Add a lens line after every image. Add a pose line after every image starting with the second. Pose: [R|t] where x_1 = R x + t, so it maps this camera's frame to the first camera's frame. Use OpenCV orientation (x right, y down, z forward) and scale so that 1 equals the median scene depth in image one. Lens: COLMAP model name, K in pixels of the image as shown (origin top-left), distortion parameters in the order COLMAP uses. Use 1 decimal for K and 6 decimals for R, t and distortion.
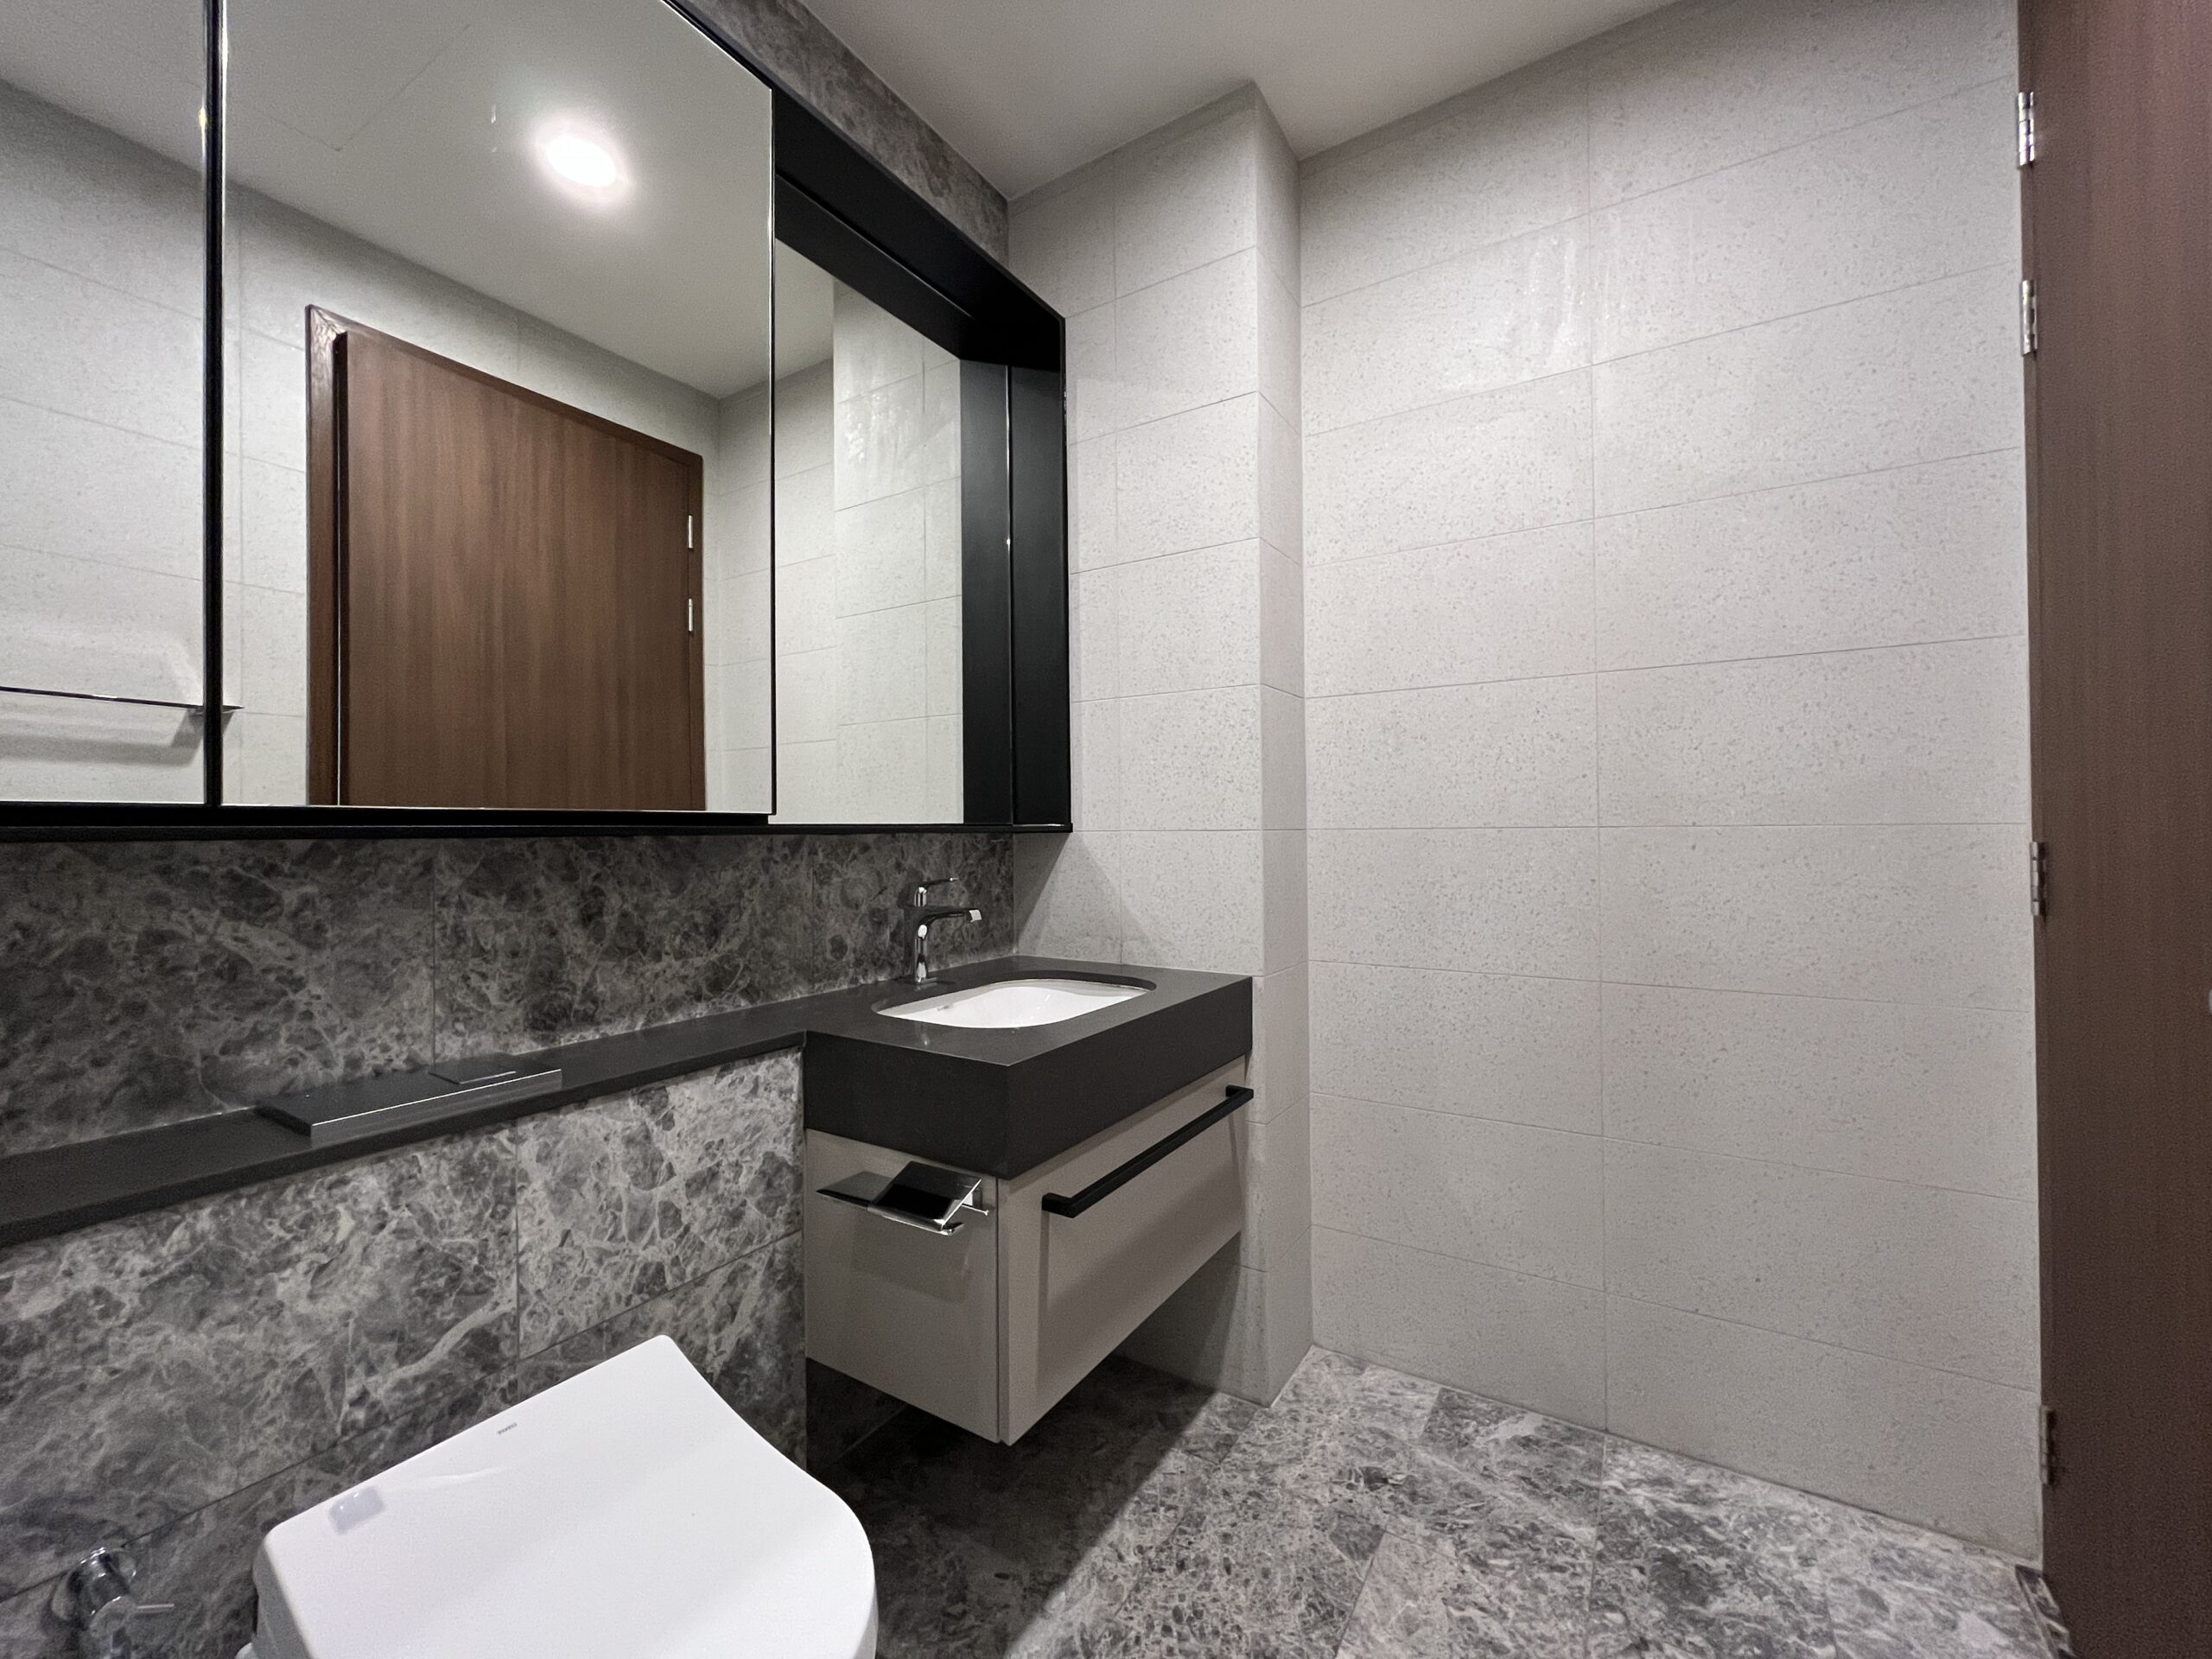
lens RADIAL K [[896.6, 0, 1106.0], [0, 896.6, 829.5], [0, 0, 1]] dist [-0.002319, 0.000157]
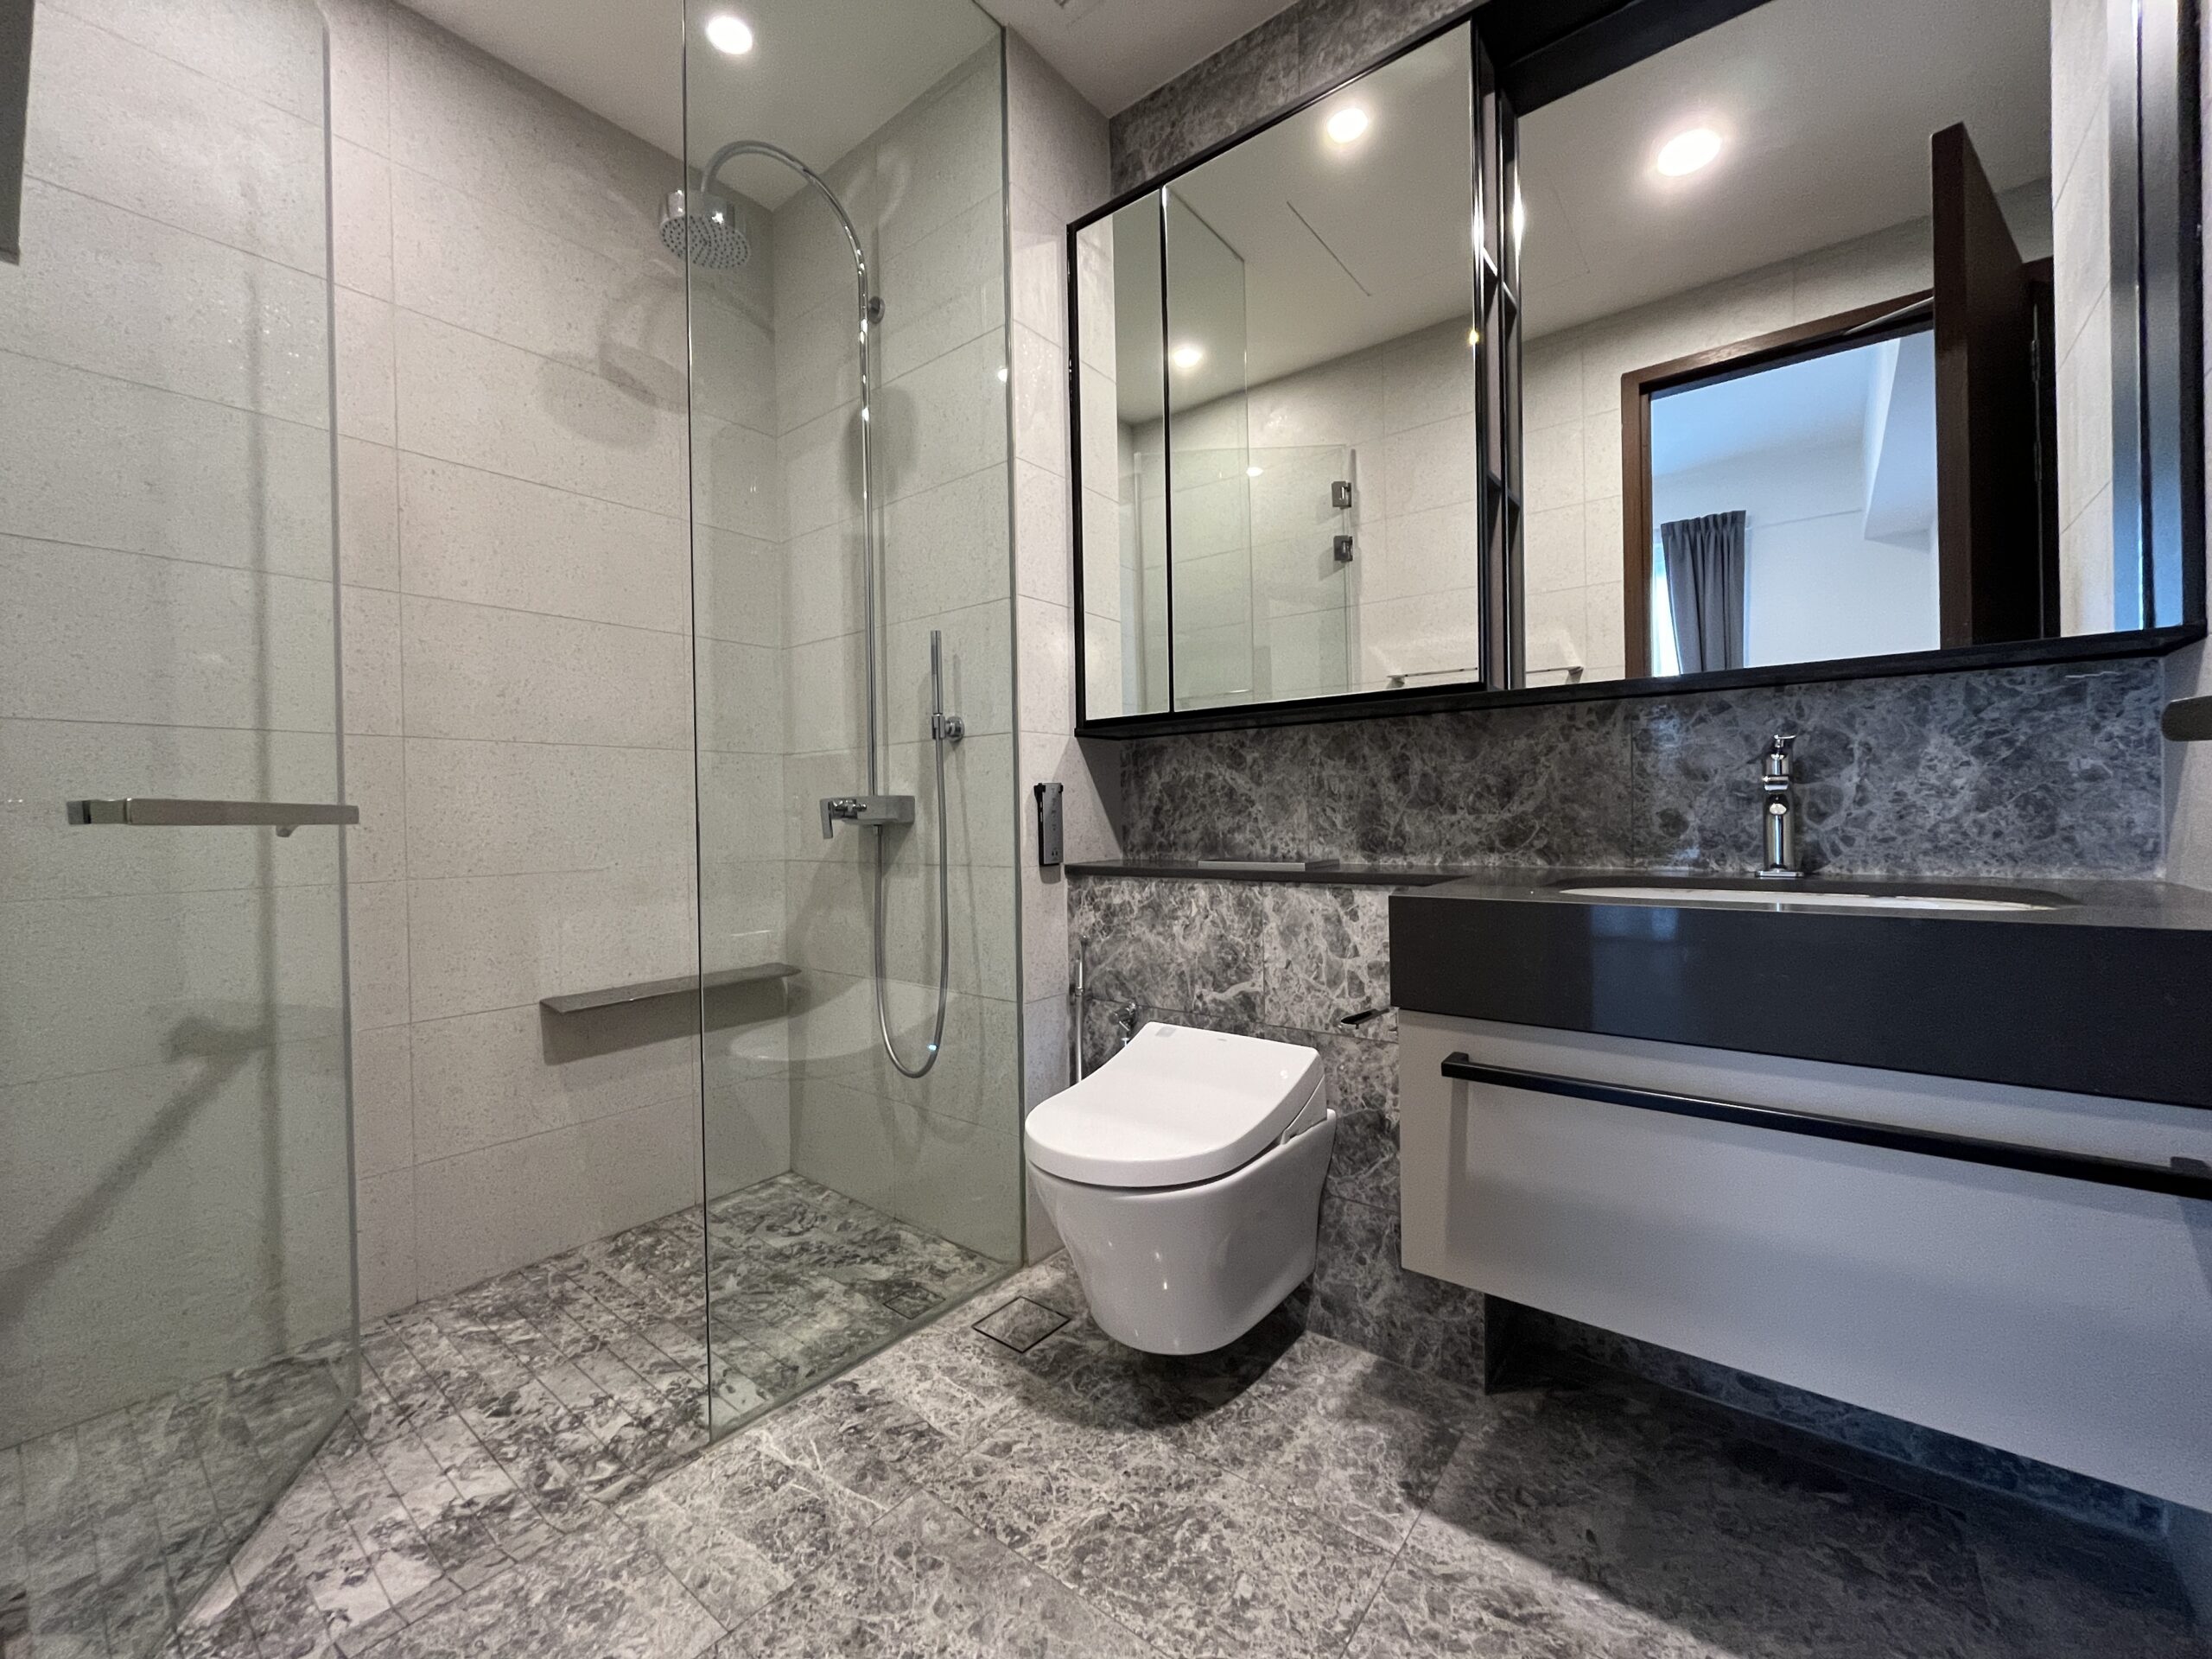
lens RADIAL K [[896.6, 0, 1106.0], [0, 896.6, 829.5], [0, 0, 1]] dist [-0.002319, 0.000157]
pose [[-0.105615, 0.022565, -0.994151, 0.921875], [0.016890, 0.999639, 0.020895, 0.158185], [0.994264, -0.014584, -0.105958, 0.766298]]
